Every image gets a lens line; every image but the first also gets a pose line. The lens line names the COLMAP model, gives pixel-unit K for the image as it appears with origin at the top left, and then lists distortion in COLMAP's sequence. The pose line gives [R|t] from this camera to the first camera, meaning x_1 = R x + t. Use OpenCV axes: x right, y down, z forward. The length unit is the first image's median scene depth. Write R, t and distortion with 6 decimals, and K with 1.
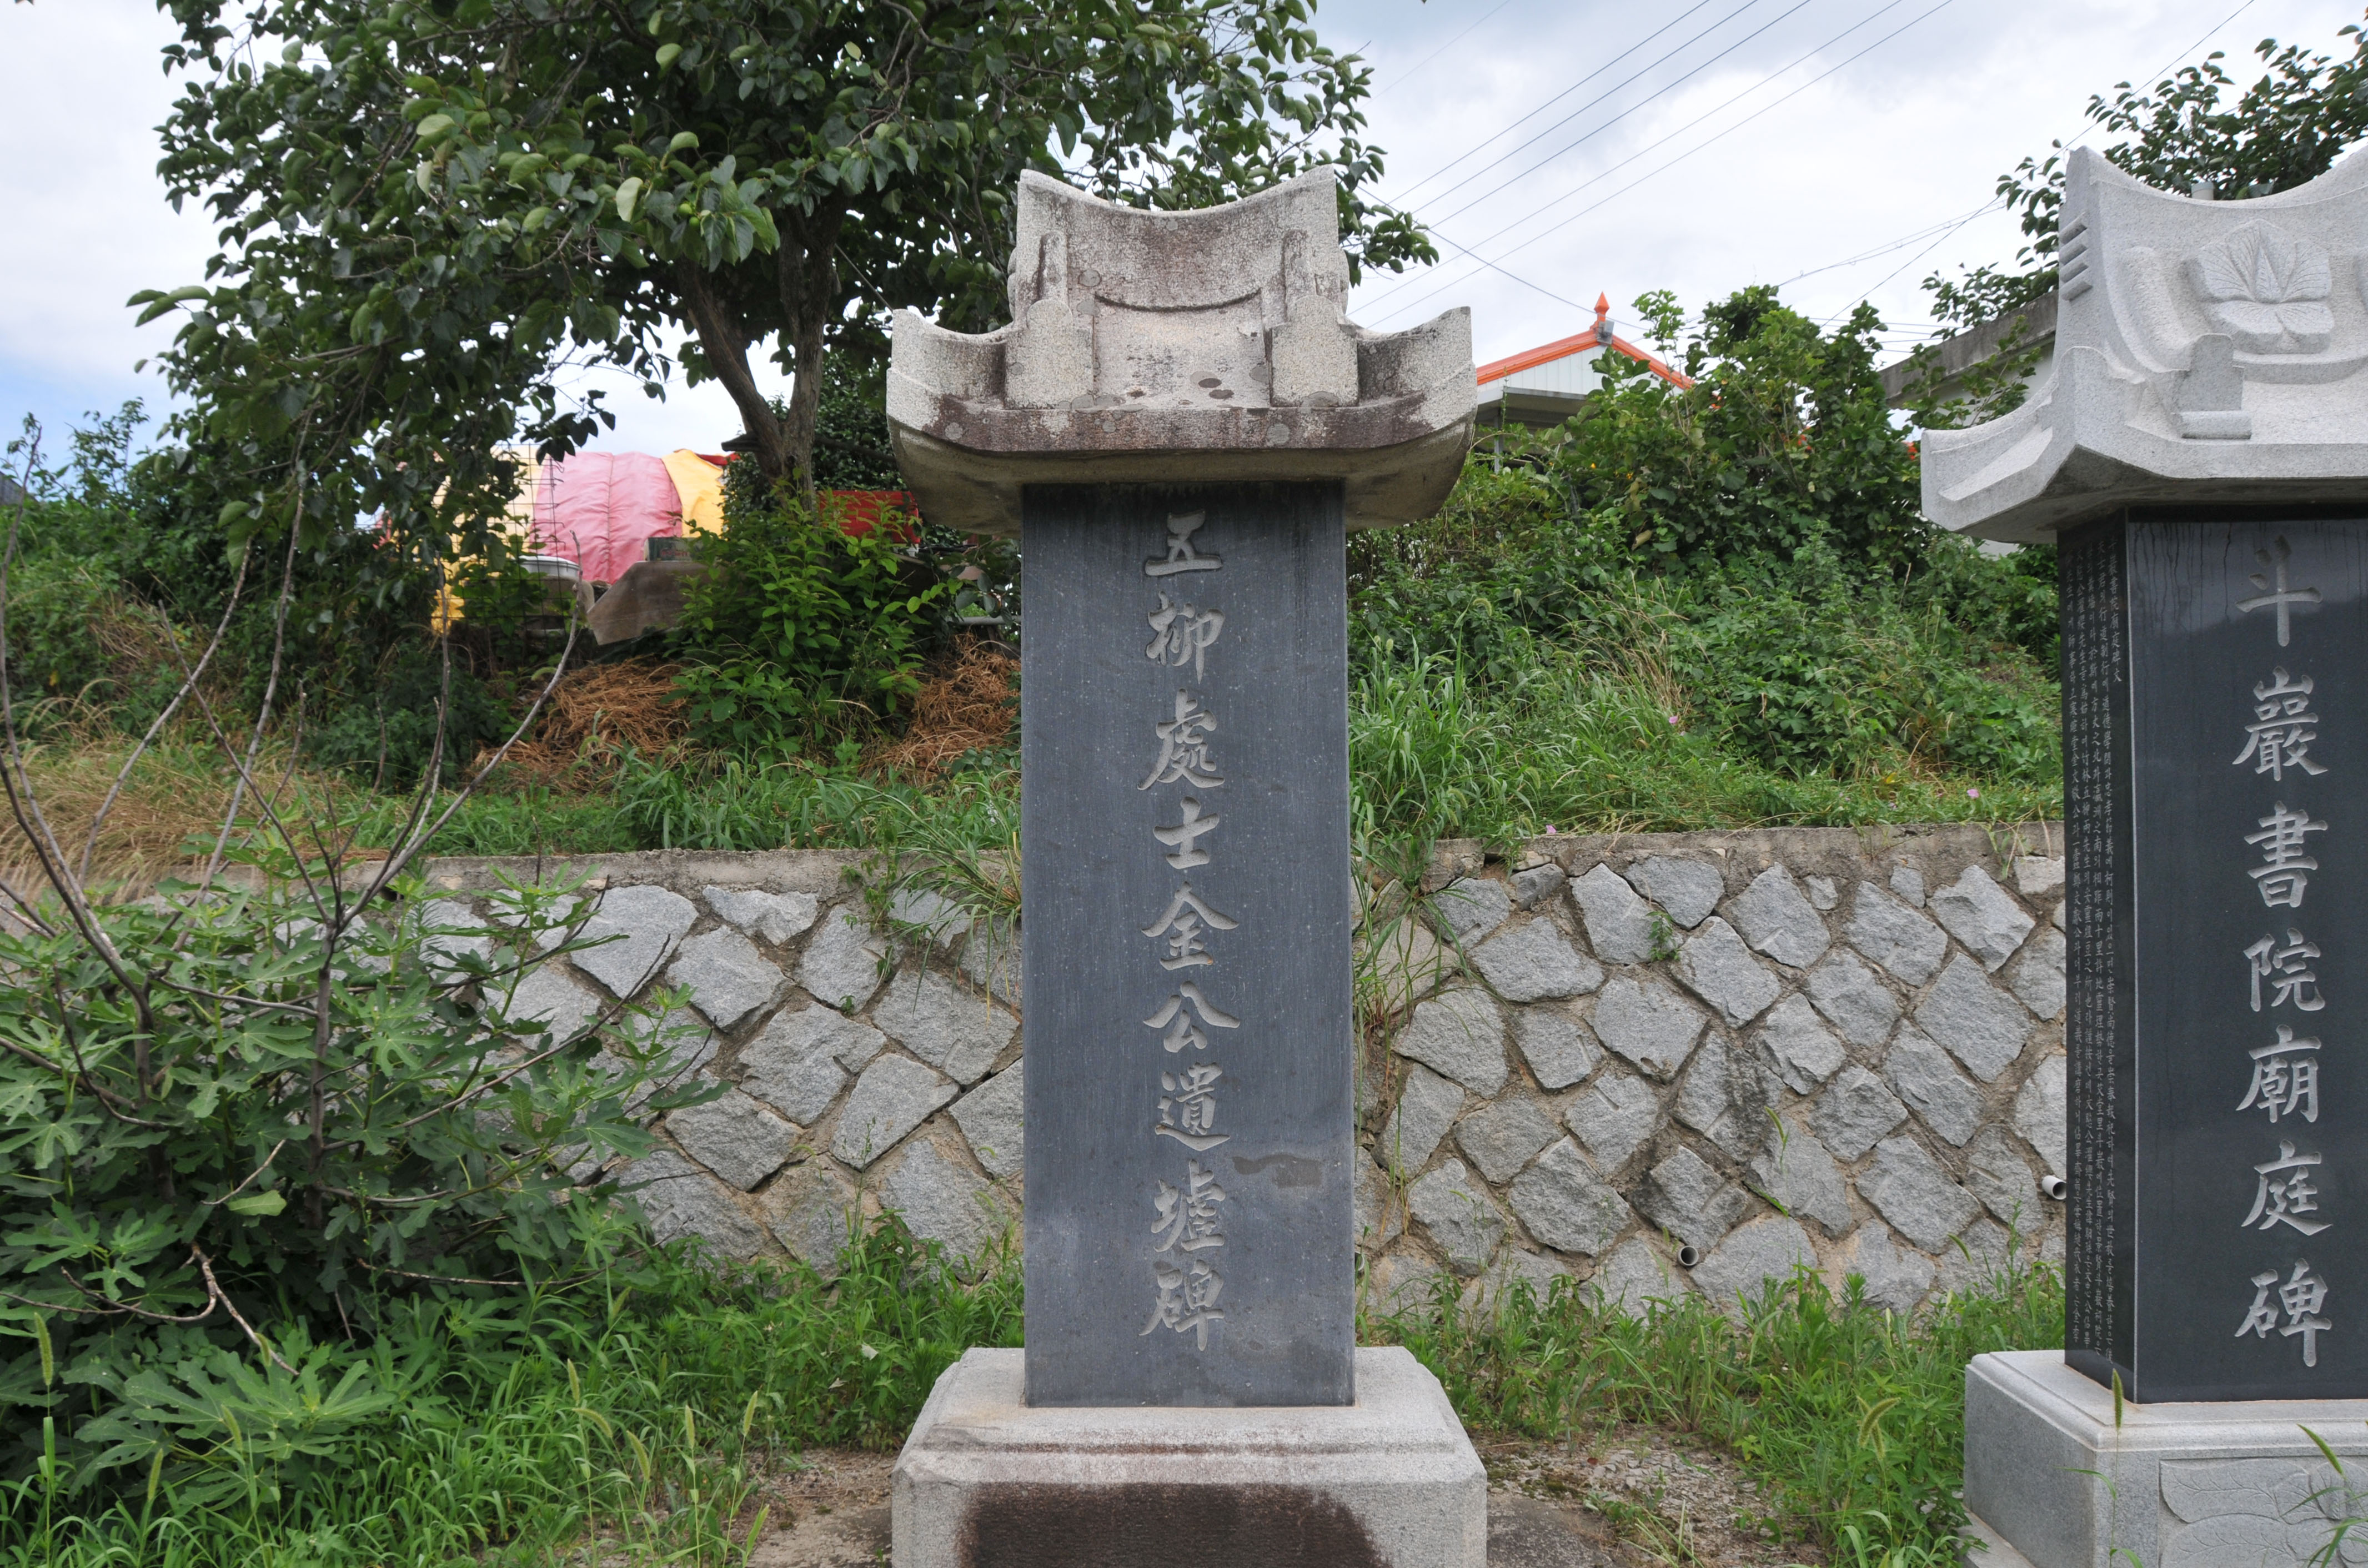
lens RADIAL K [[1803.1, 0, 1183.3], [0, 1803.1, 847.0], [0, 0, 1]] dist [-0.173441, 0.136902]
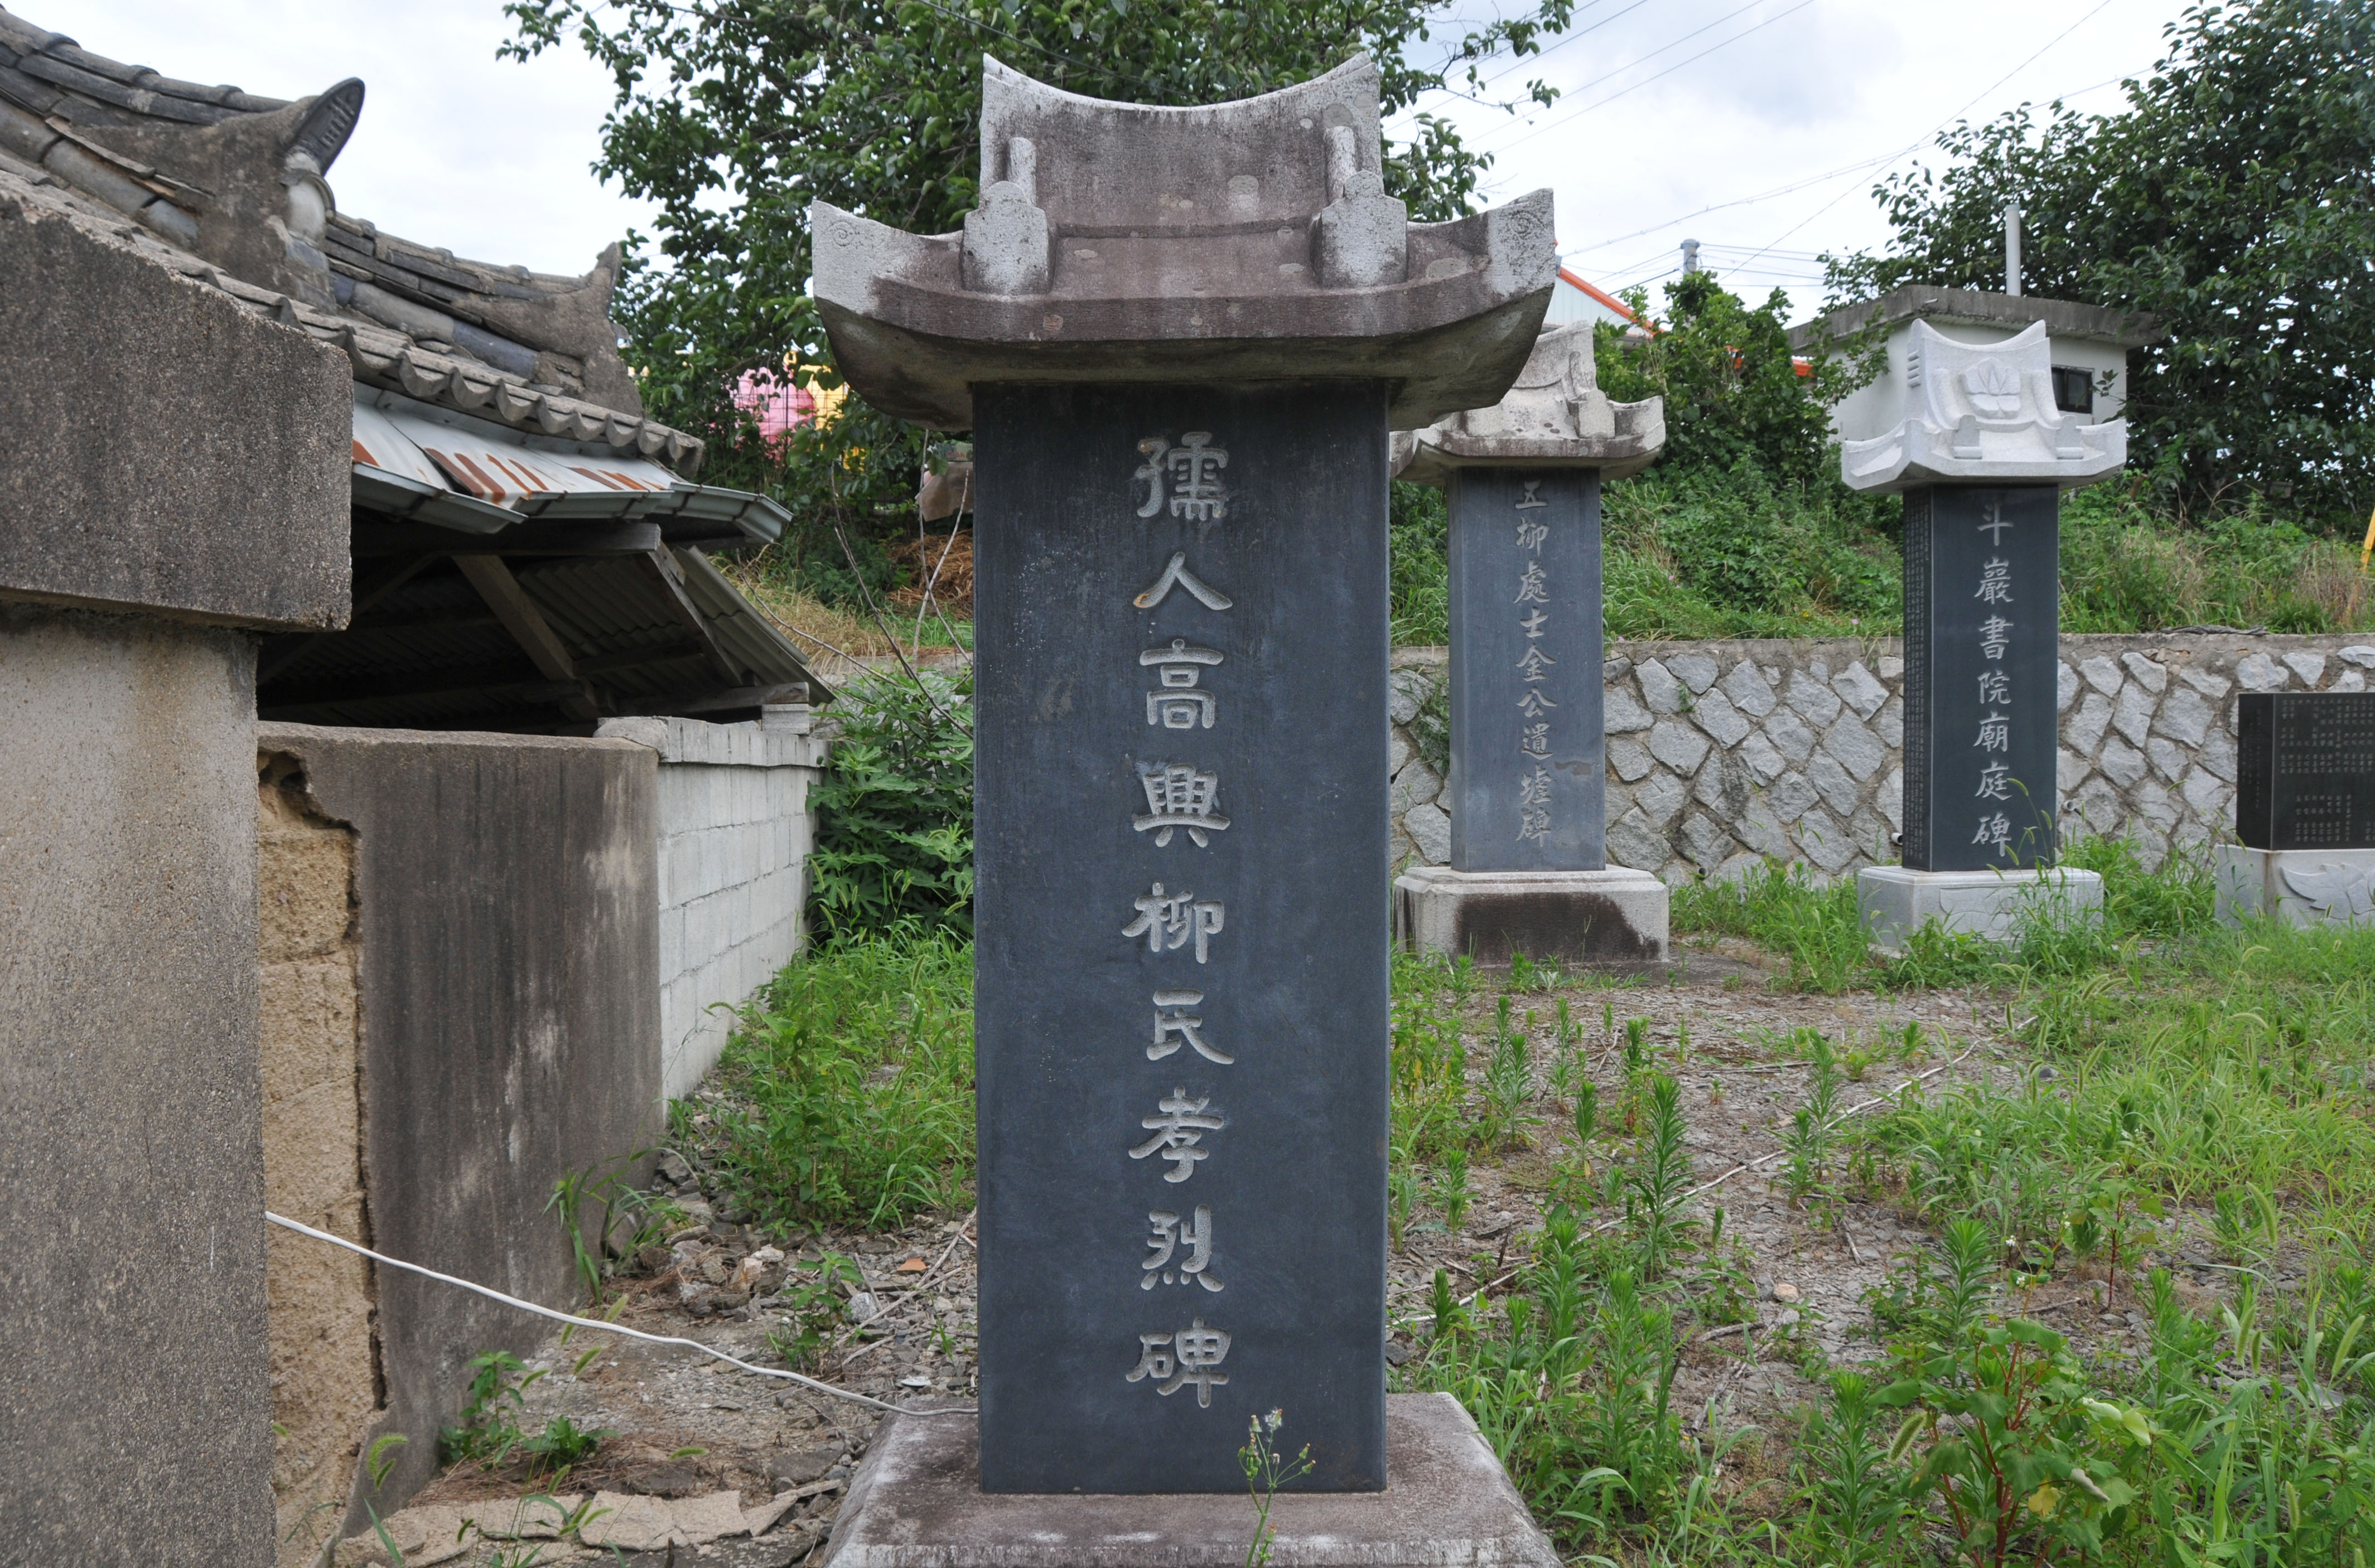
lens RADIAL K [[1808.3, 0, 1186.7], [0, 1808.3, 847.2], [0, 0, 1]] dist [-0.173441, 0.136902]
pose [[0.996936, -0.008487, 0.077762, -0.373485], [0.002634, 0.997176, 0.075057, 0.063909], [-0.078180, -0.074622, 0.994143, -0.758165]]
